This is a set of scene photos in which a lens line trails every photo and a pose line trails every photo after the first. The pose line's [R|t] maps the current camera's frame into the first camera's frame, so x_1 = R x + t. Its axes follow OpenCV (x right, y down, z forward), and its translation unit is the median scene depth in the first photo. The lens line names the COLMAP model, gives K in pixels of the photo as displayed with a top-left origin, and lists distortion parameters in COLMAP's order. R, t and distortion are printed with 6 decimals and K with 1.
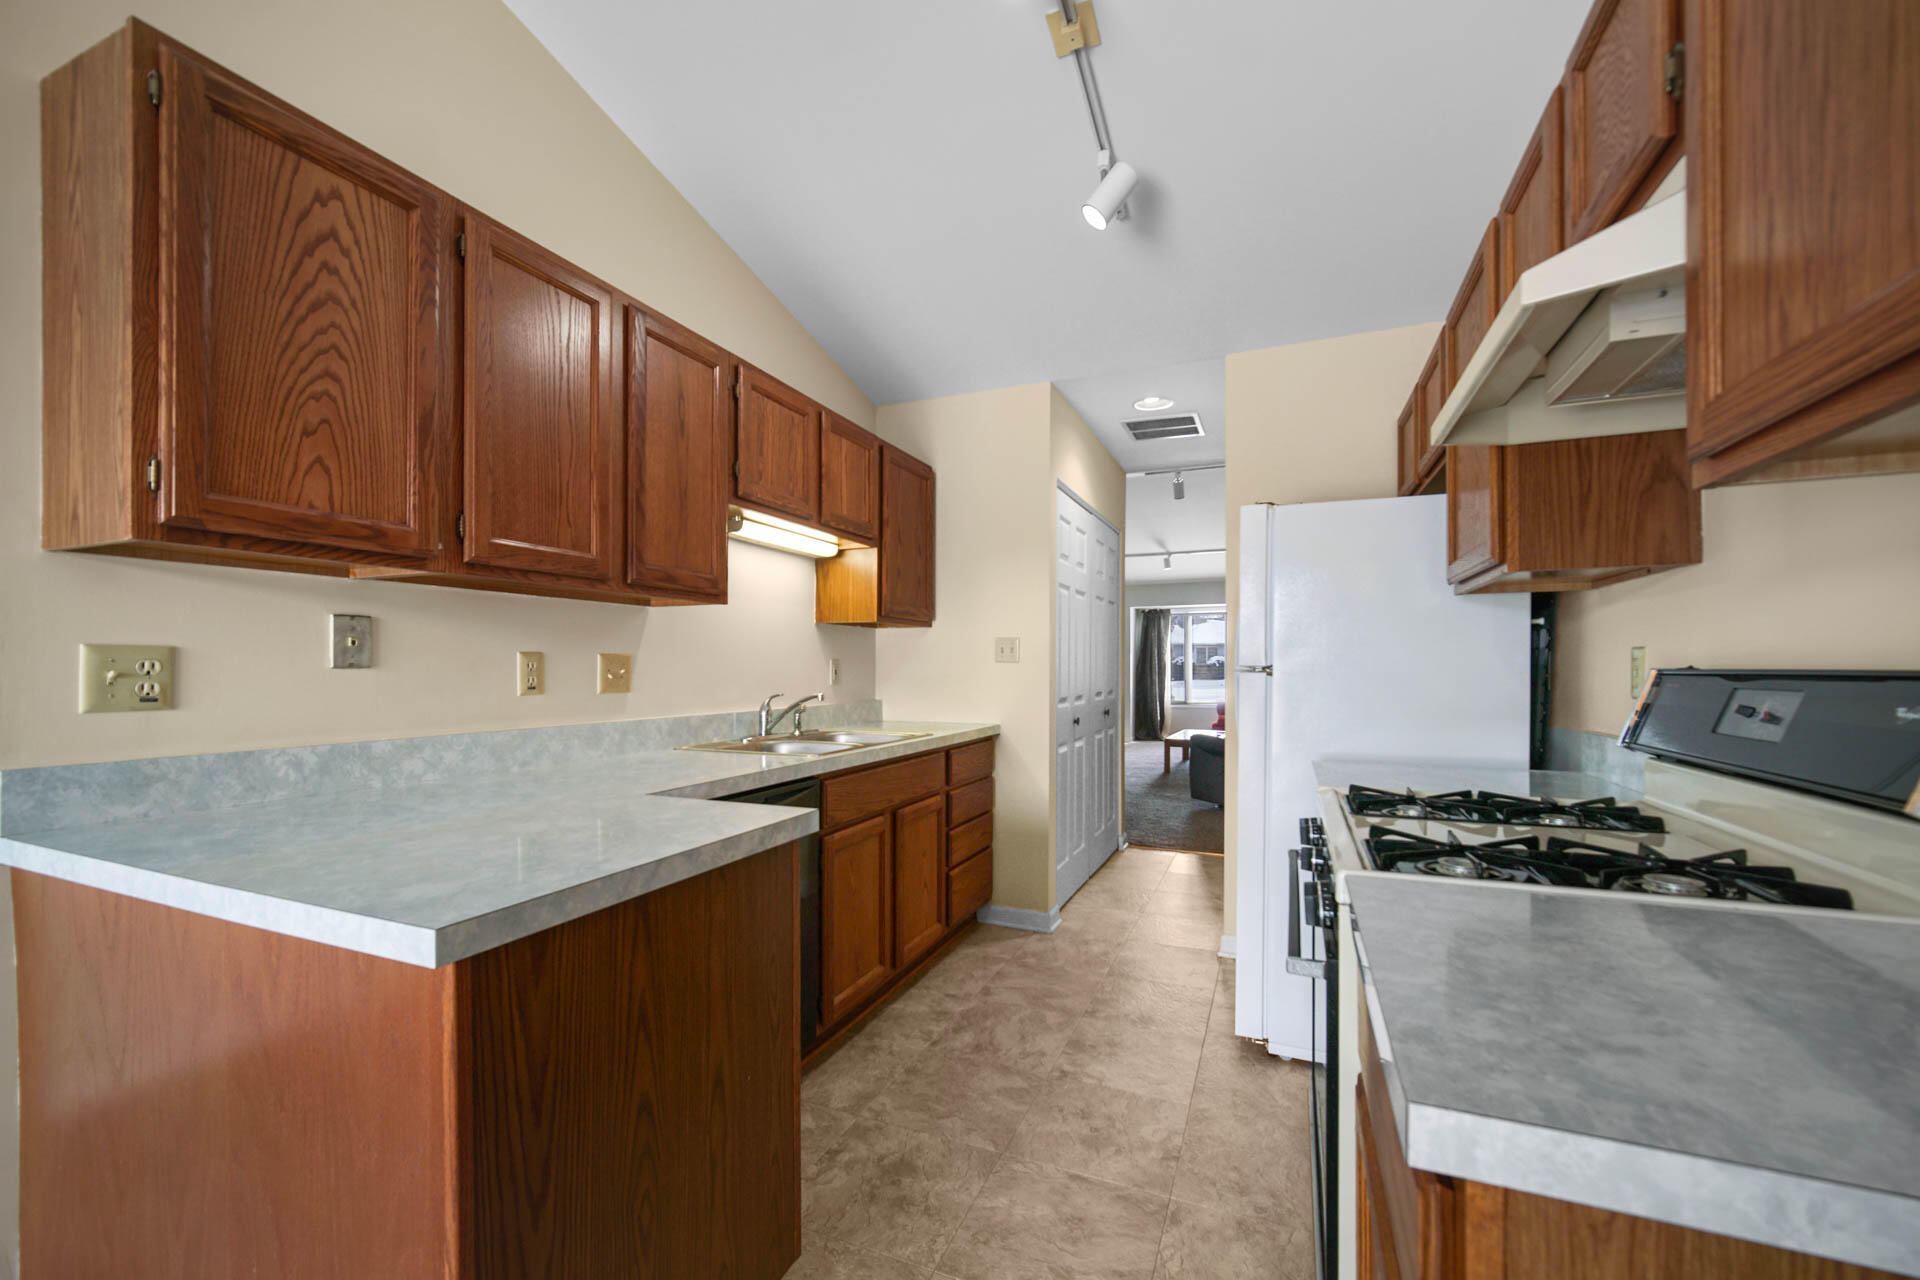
lens RADIAL K [[775.2, 0, 958.5], [0, 775.2, 677.5], [0, 0, 1]] dist [0.000743, 0.000026]
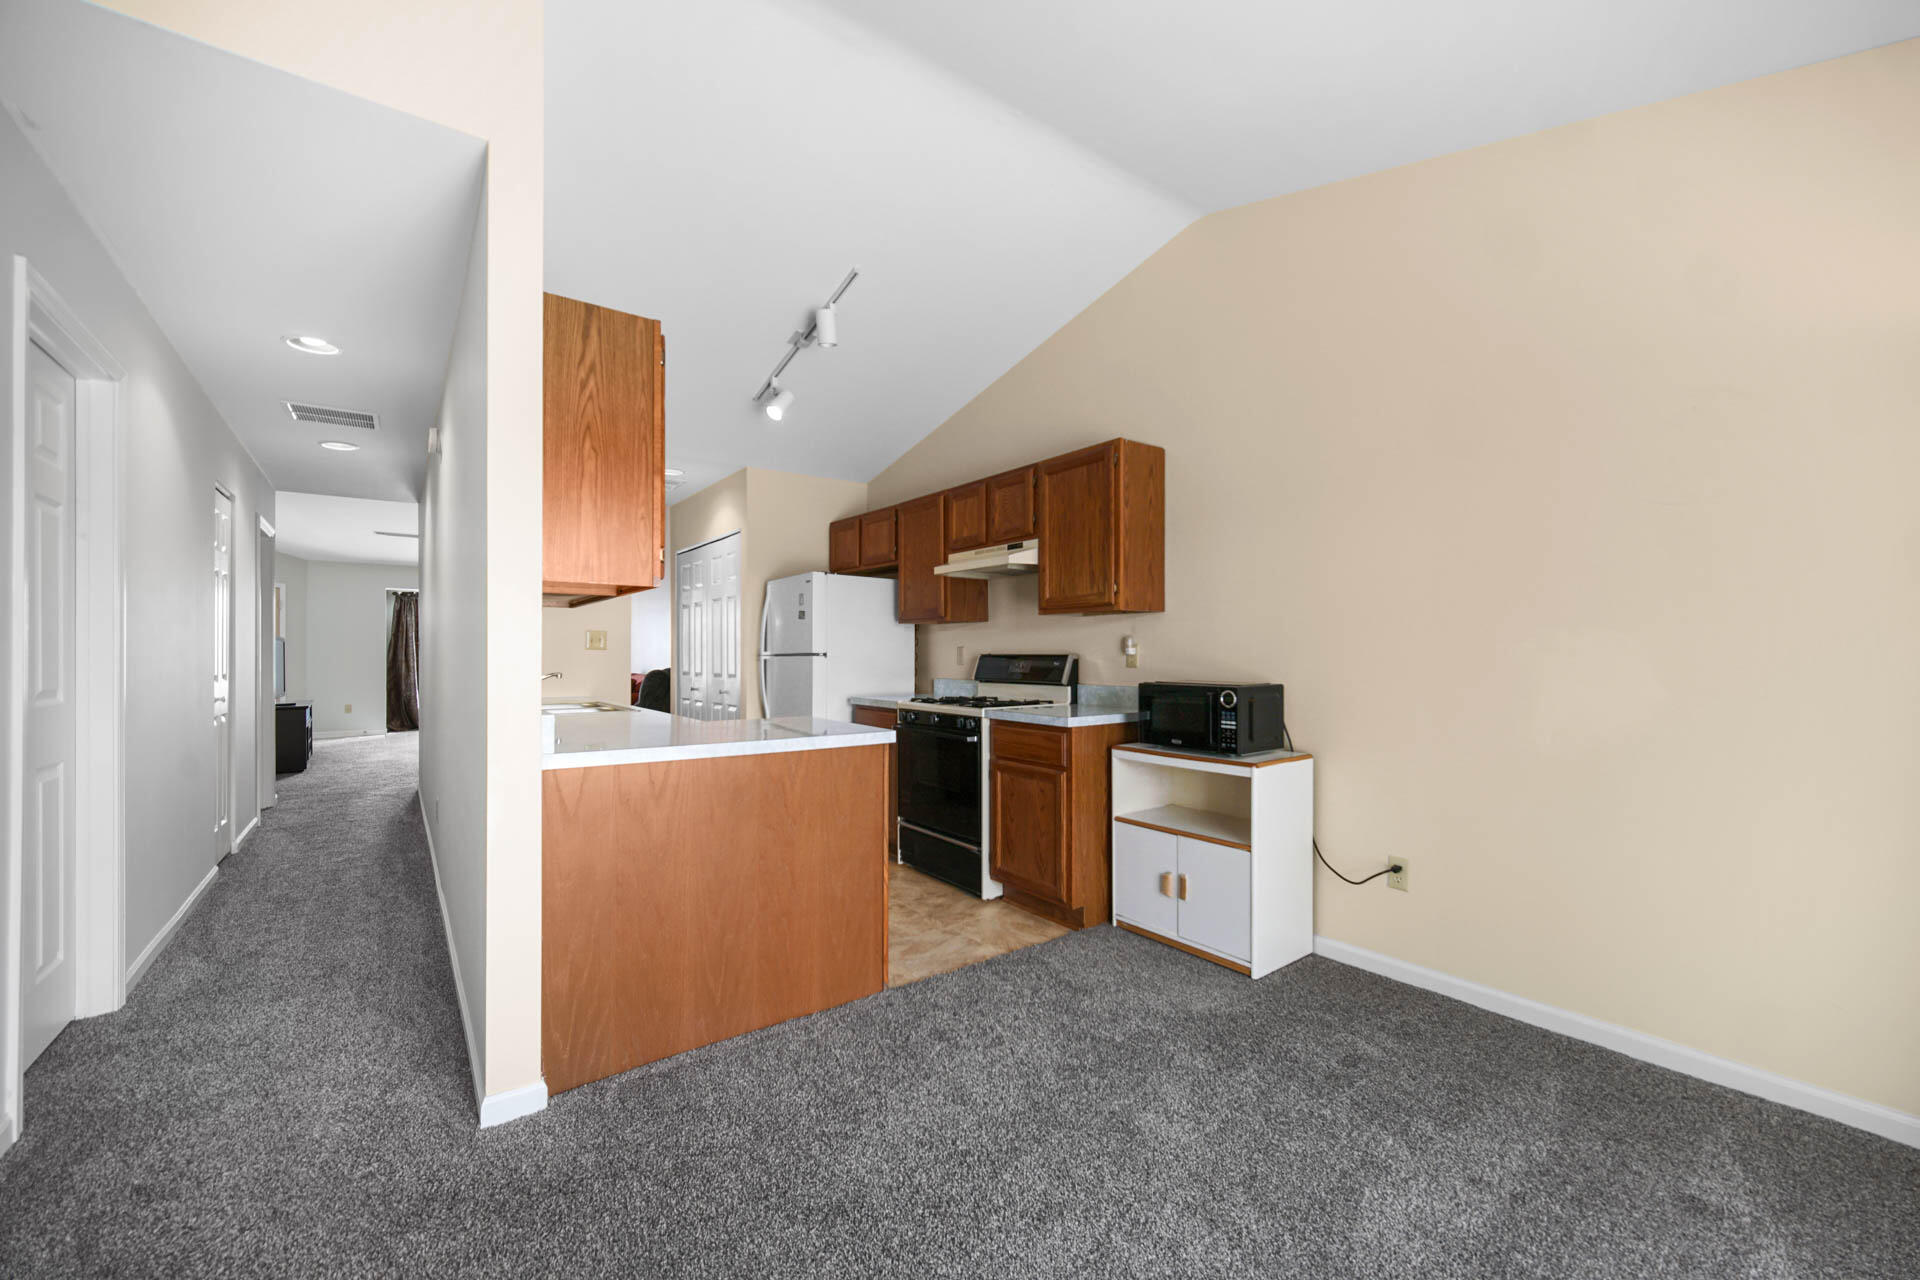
lens RADIAL K [[758.4, 0, 960.0], [0, 758.4, 640.0], [0, 0, 1]] dist [0.001398, 0.000031]
pose [[0.500083, 0.017442, 0.865802, -0.827135], [0.009306, 0.999631, -0.025513, 0.003732], [-0.865927, 0.020816, 0.499736, -0.208513]]
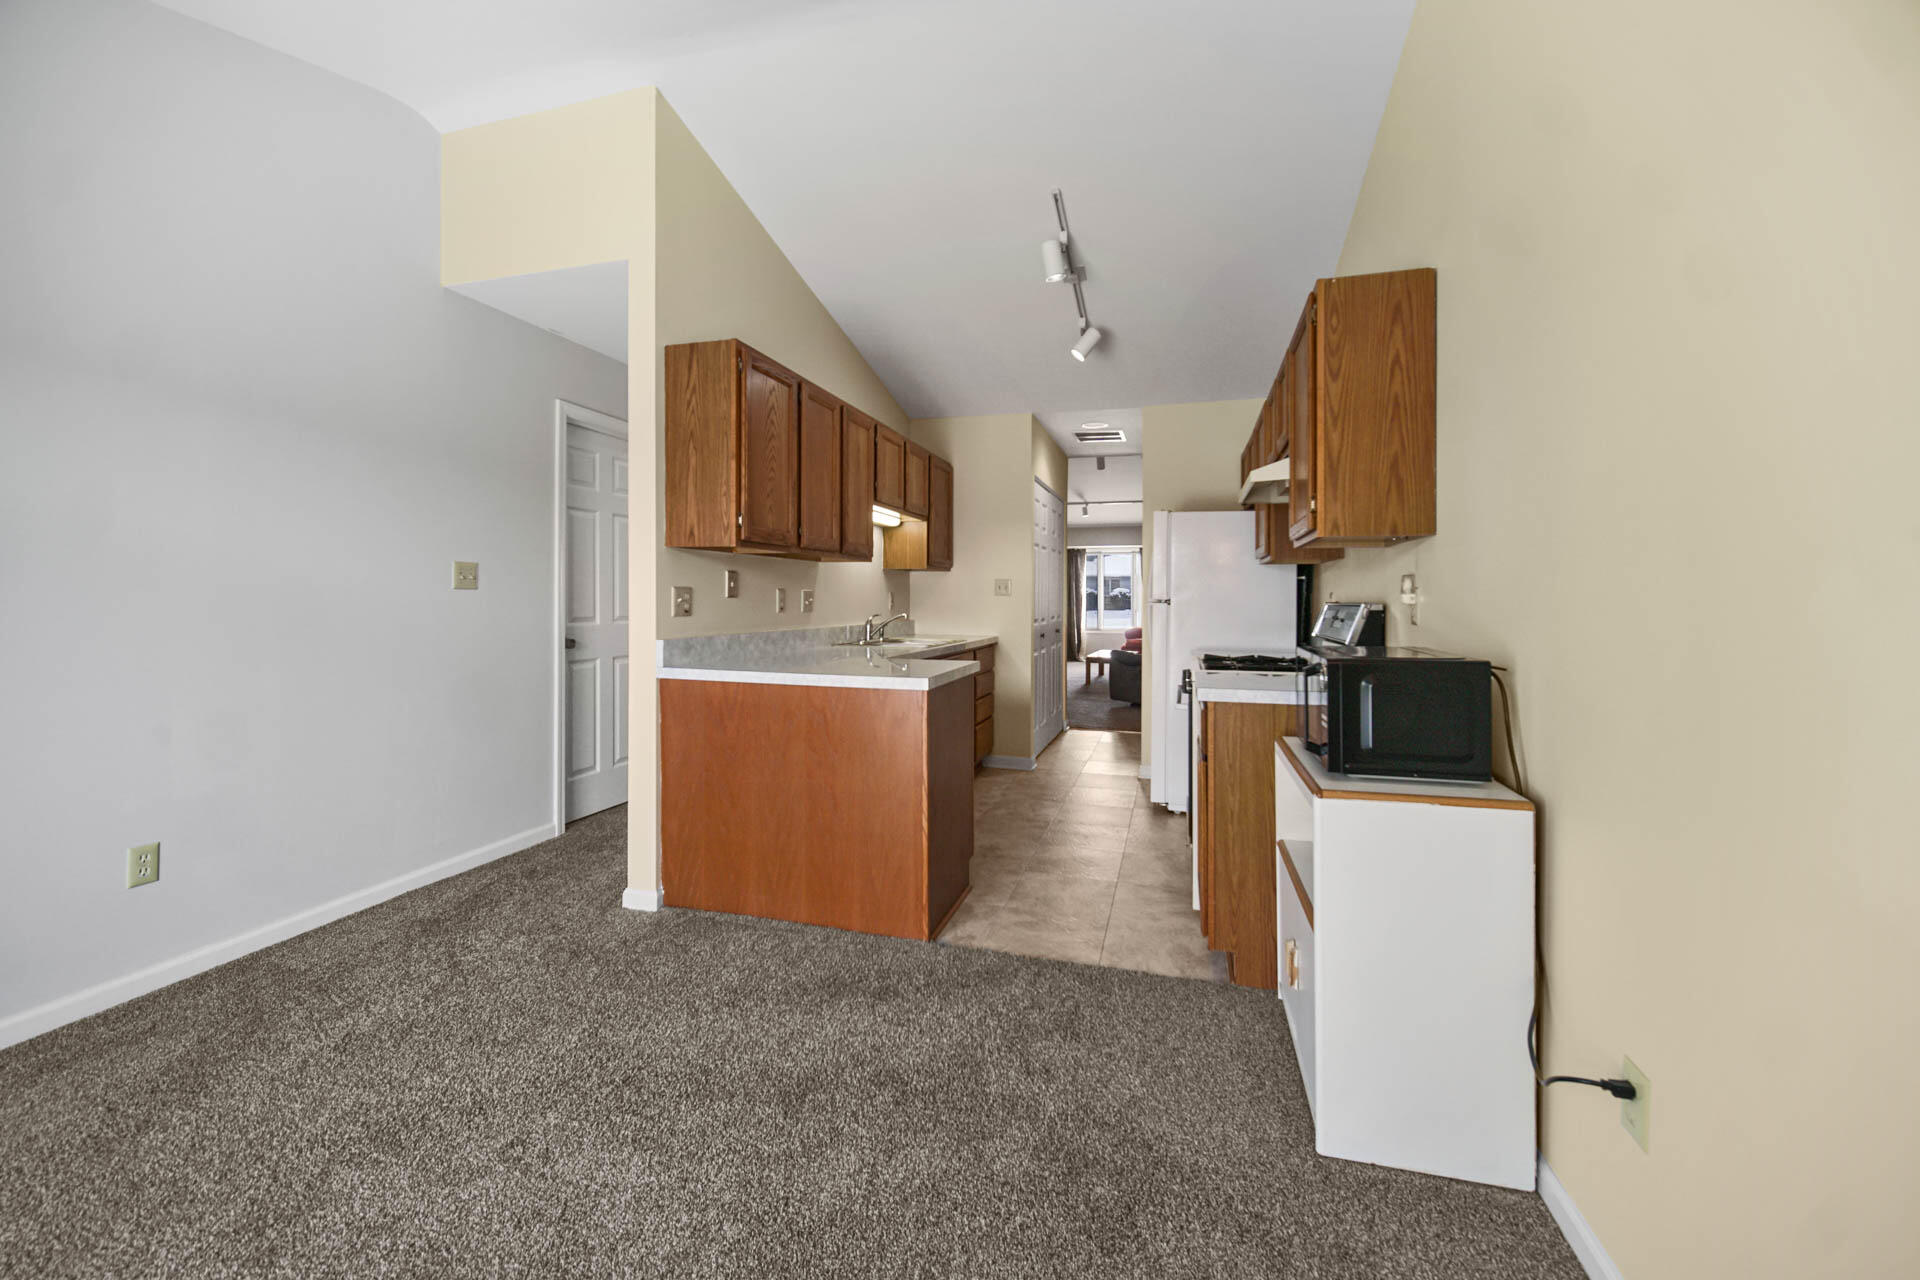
lens RADIAL K [[773.2, 0, 957.2], [0, 773.2, 591.1], [0, 0, 1]] dist [-0.002695, -0.000353]
pose [[0.993152, 0.009140, 0.116474, -0.223767], [-0.006746, 0.999758, -0.020936, 0.004814], [-0.116637, 0.020007, 0.992973, -0.546979]]
